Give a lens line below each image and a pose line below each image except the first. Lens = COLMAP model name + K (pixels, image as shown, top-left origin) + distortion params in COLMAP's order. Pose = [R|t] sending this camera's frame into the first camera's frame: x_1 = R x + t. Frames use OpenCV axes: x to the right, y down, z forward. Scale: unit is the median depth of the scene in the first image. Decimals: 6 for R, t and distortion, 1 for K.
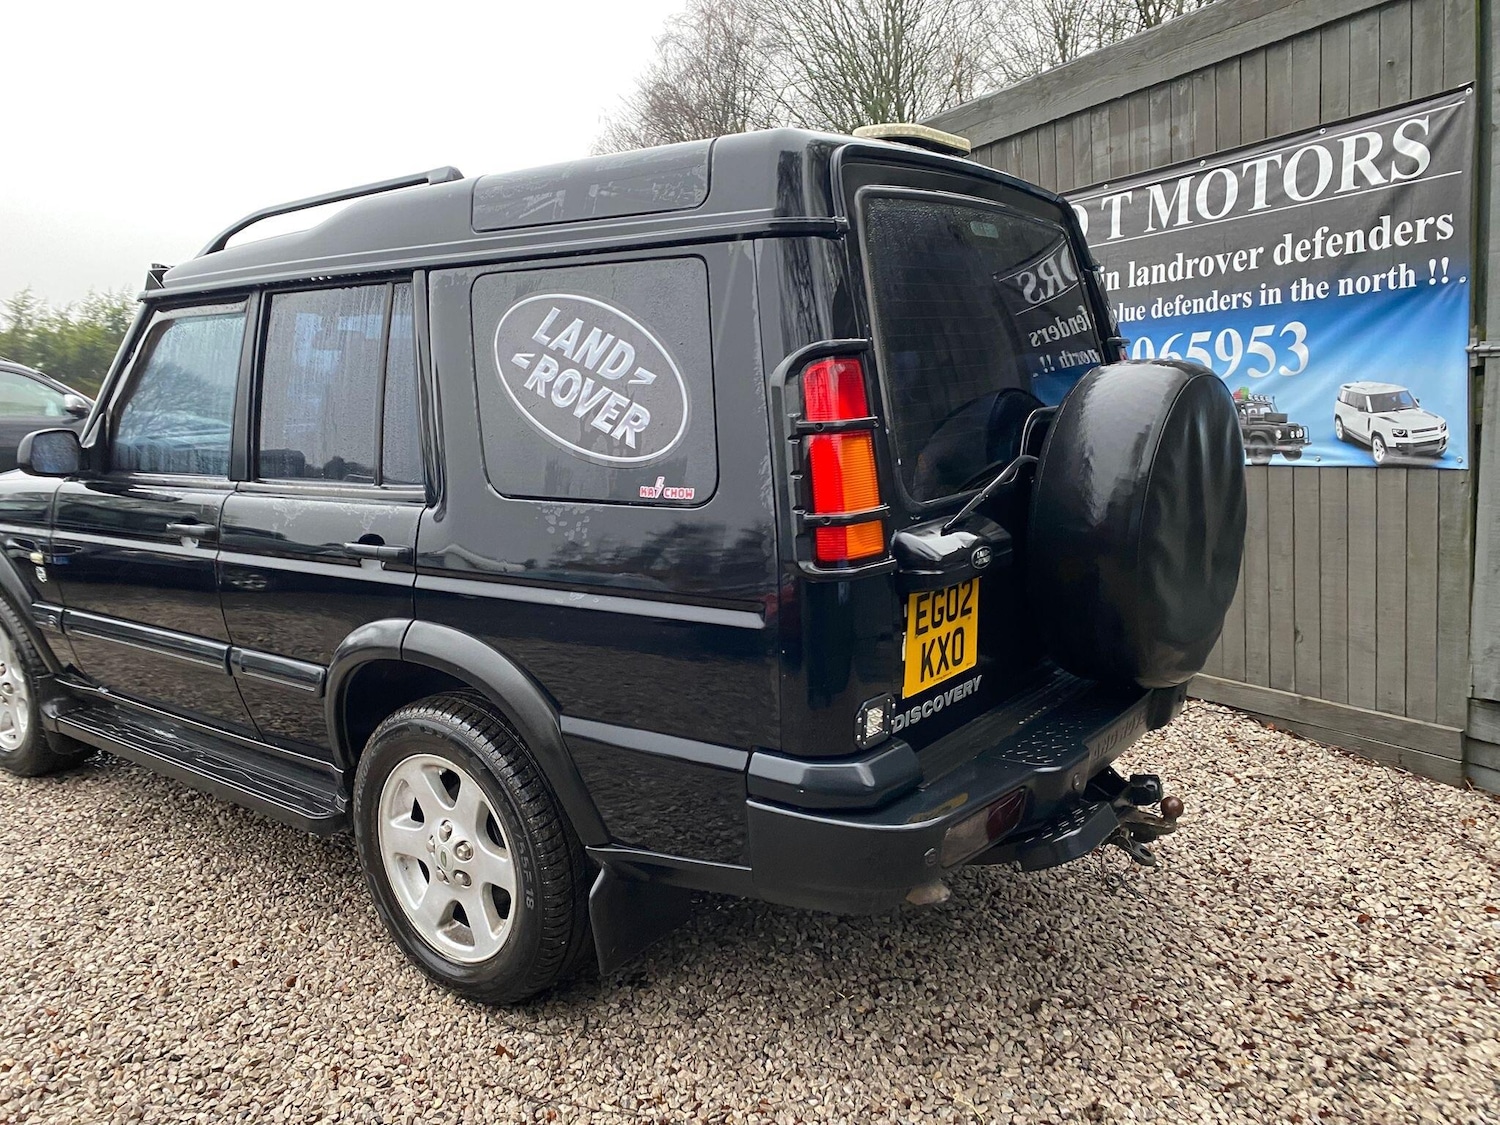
lens RADIAL K [[1146.1, 0, 740.9], [0, 1146.1, 566.2], [0, 0, 1]] dist [0.018707, -0.015351]
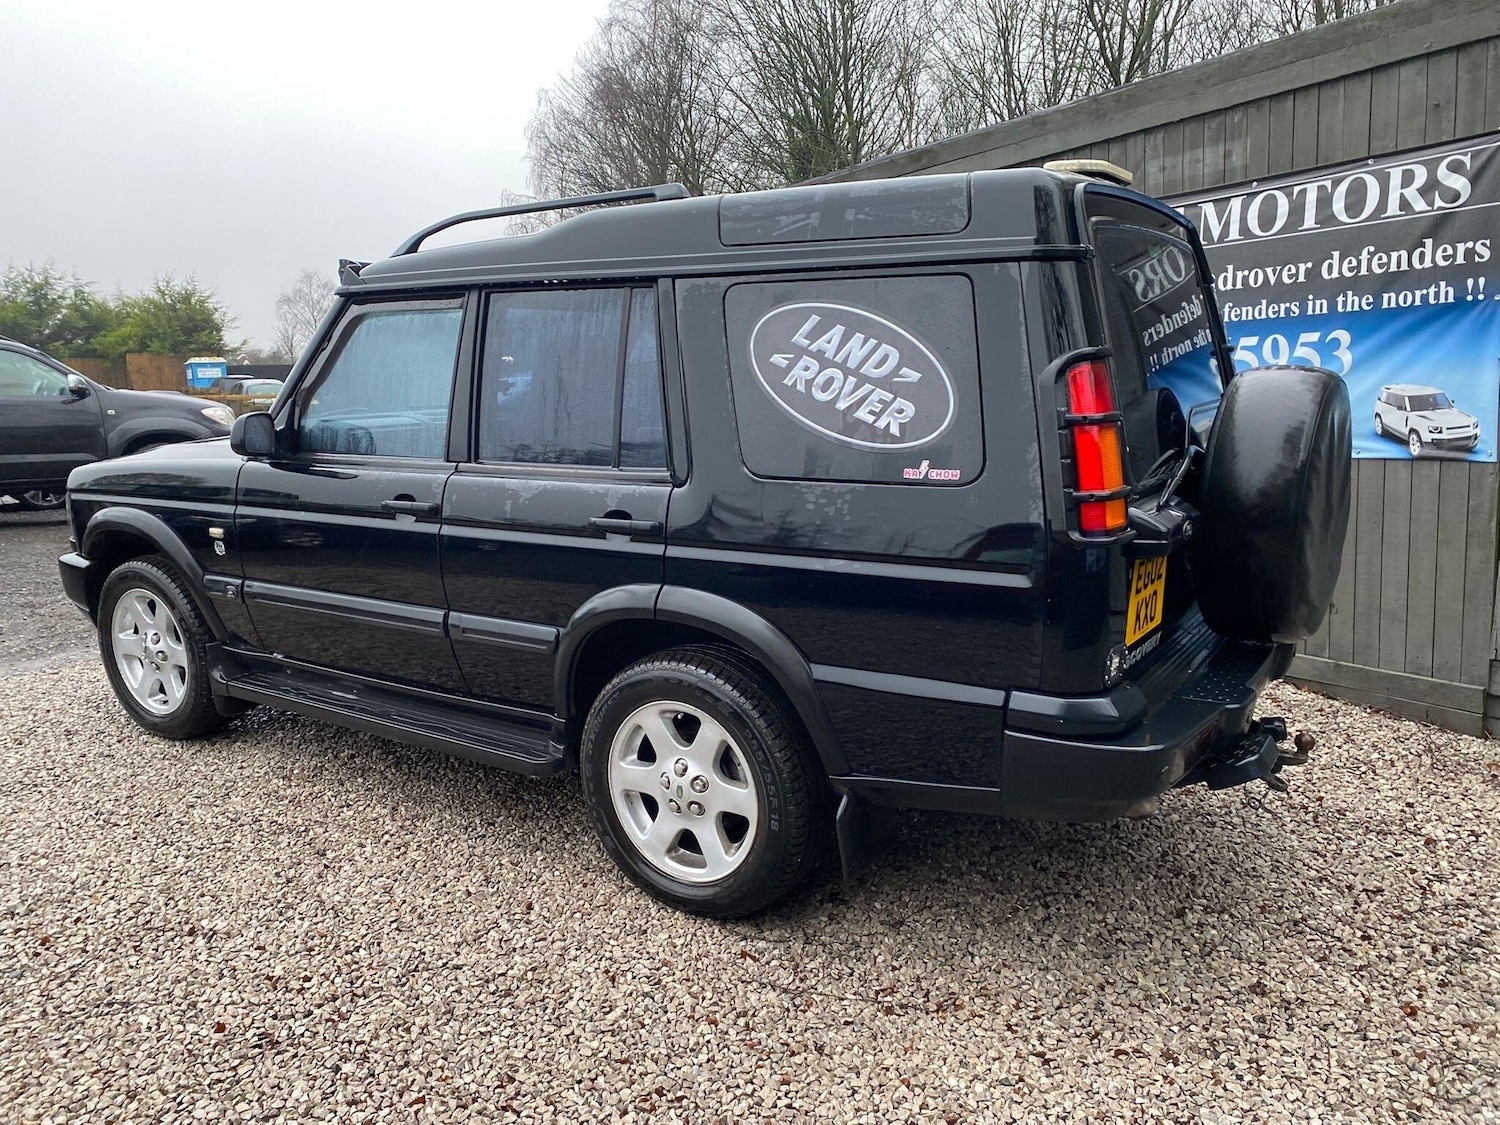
lens RADIAL K [[1146.1, 0, 742.5], [0, 1146.1, 578.6], [0, 0, 1]] dist [0.018707, -0.015351]
pose [[0.997739, 0.002285, 0.067171, -0.262366], [-0.003680, 0.999780, 0.020644, 0.015669], [-0.067109, -0.020844, 0.997528, -0.135940]]
